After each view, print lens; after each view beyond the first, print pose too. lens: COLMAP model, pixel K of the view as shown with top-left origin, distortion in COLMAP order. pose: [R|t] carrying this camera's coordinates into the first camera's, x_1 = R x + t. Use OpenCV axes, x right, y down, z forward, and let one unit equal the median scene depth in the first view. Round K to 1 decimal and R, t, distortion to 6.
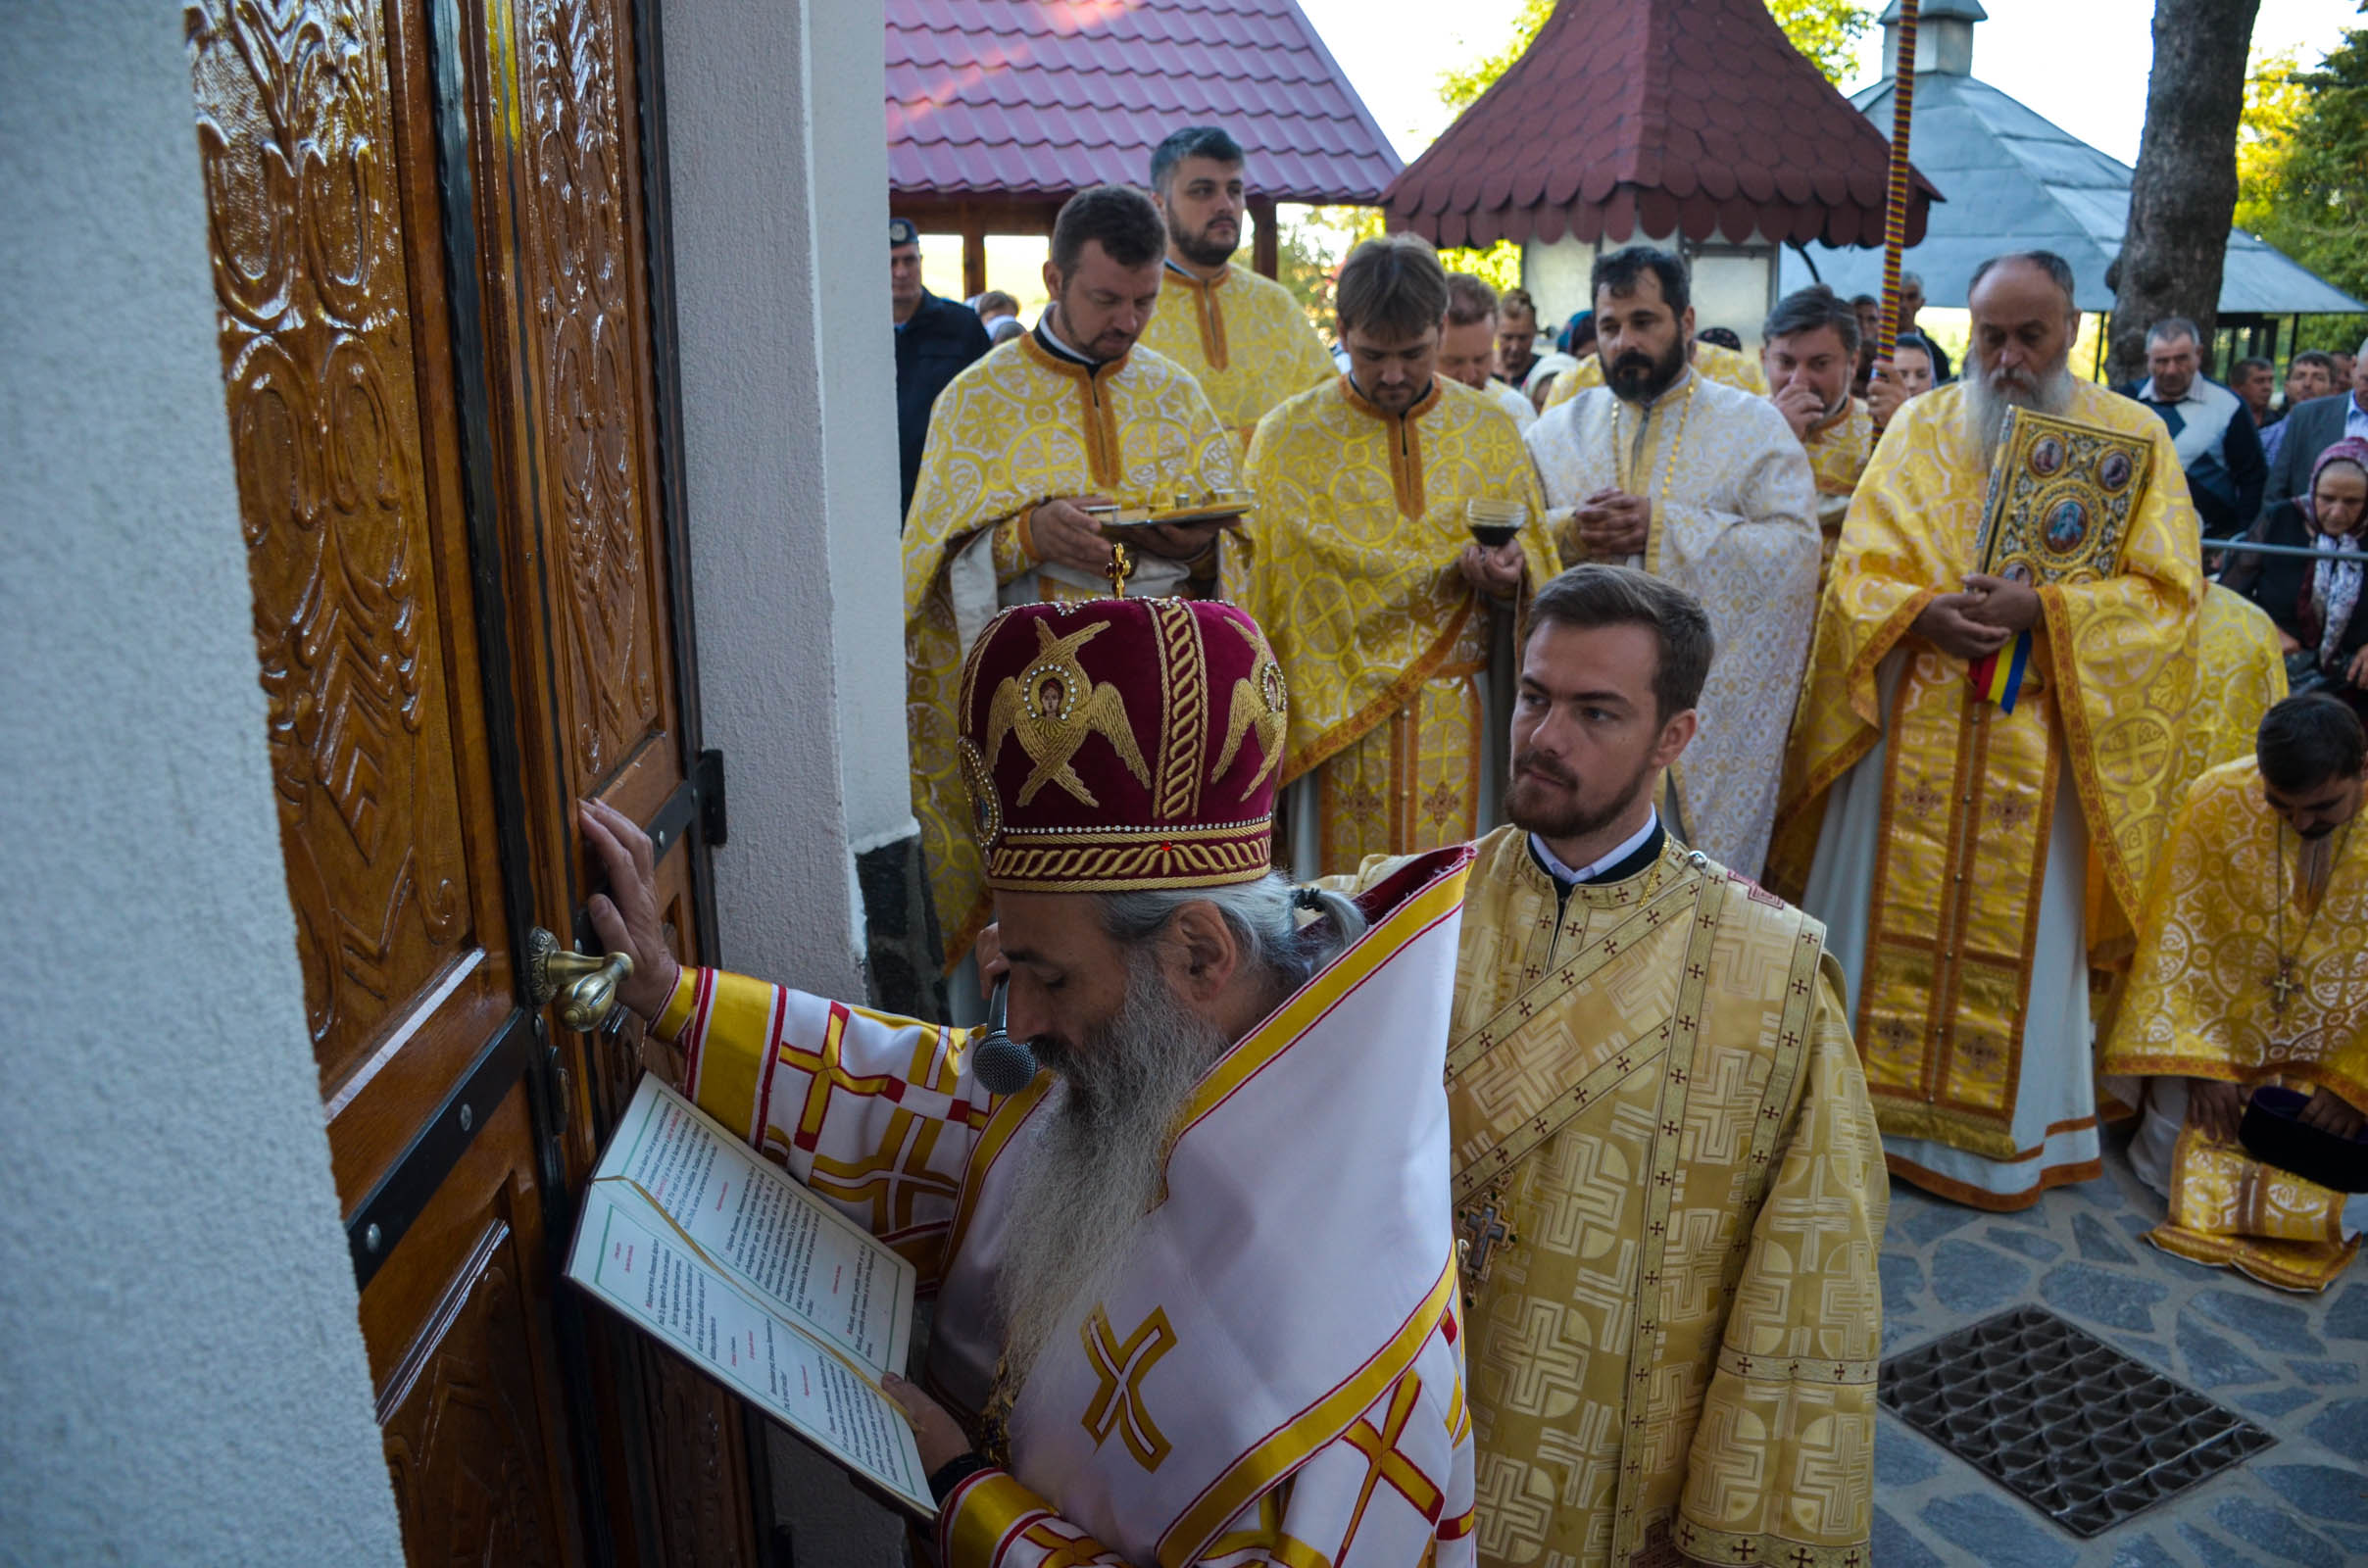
lens RADIAL K [[1882.6, 0, 1183.8], [0, 1882.6, 784.5], [0, 0, 1]] dist [-0.124861, 0.080451]
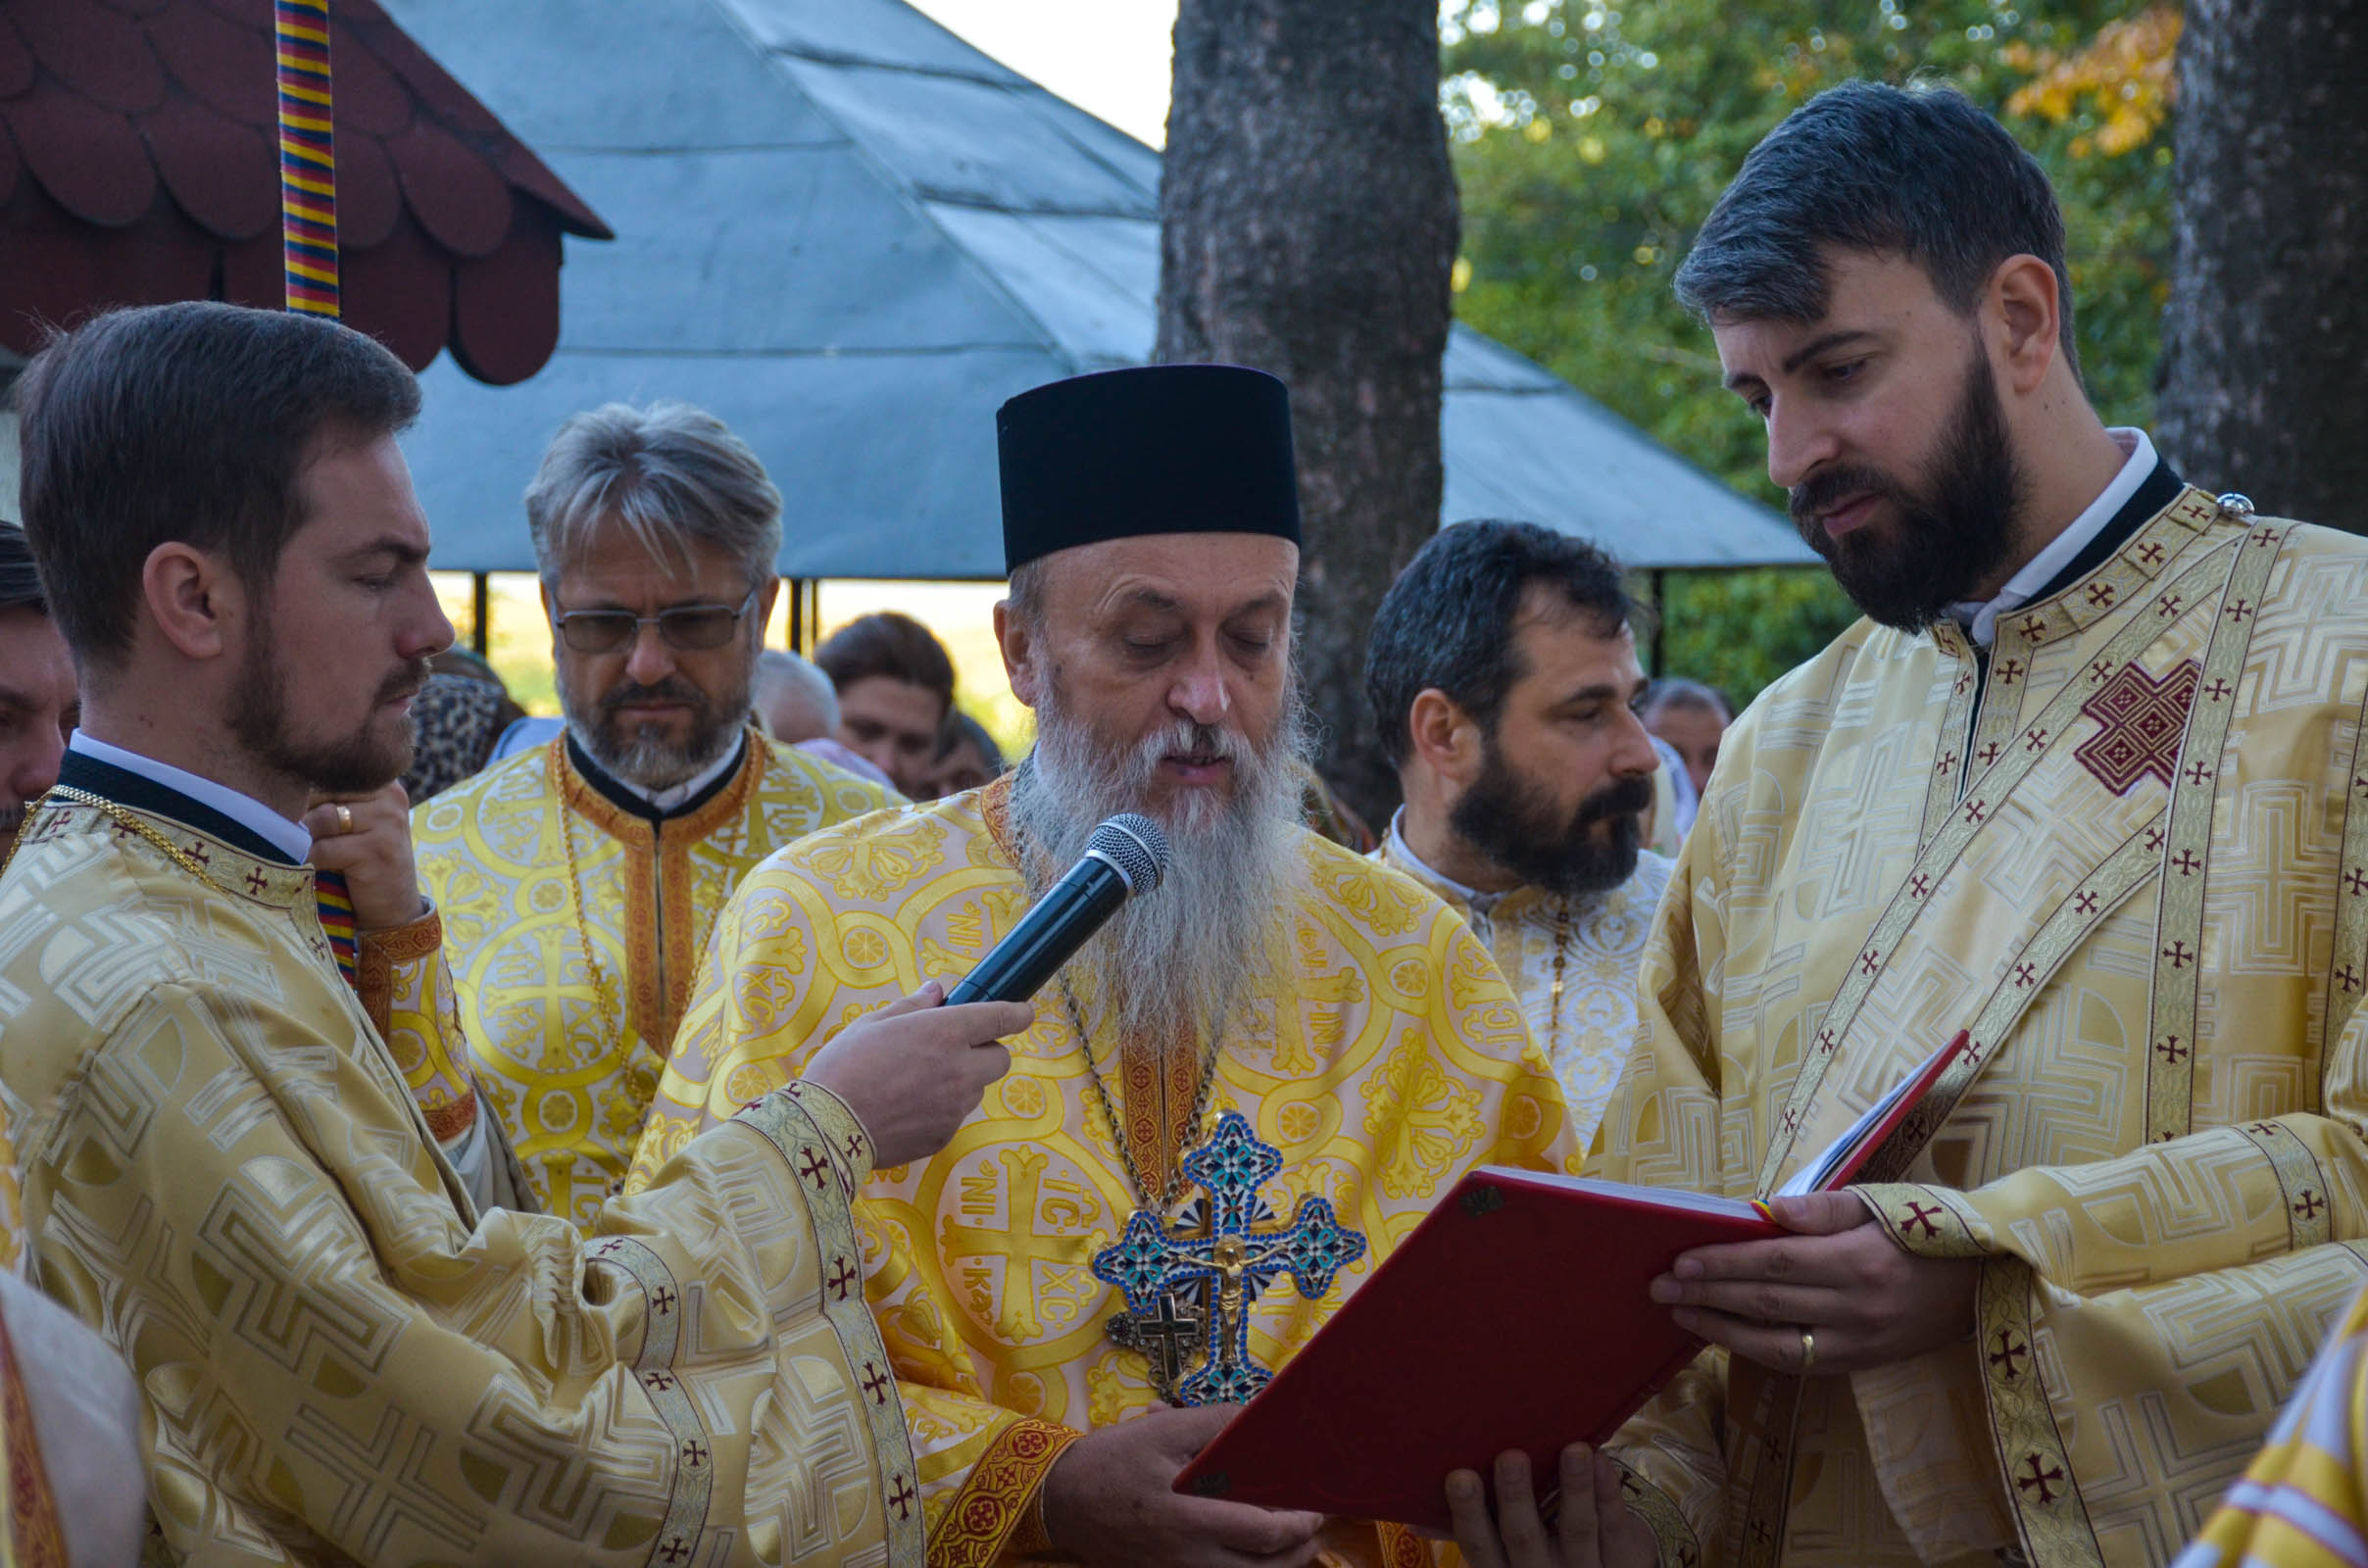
lens RADIAL K [[5707.3, 0, 1184.0], [0, 5707.3, 784.3], [0, 0, 1]] dist [0.087313, 0.000000]
pose [[0.898185, -0.011978, 0.439454, 0.059400], [0.106715, 0.975671, -0.191518, -0.023937], [-0.426468, 0.218915, 0.877611, 0.097103]]
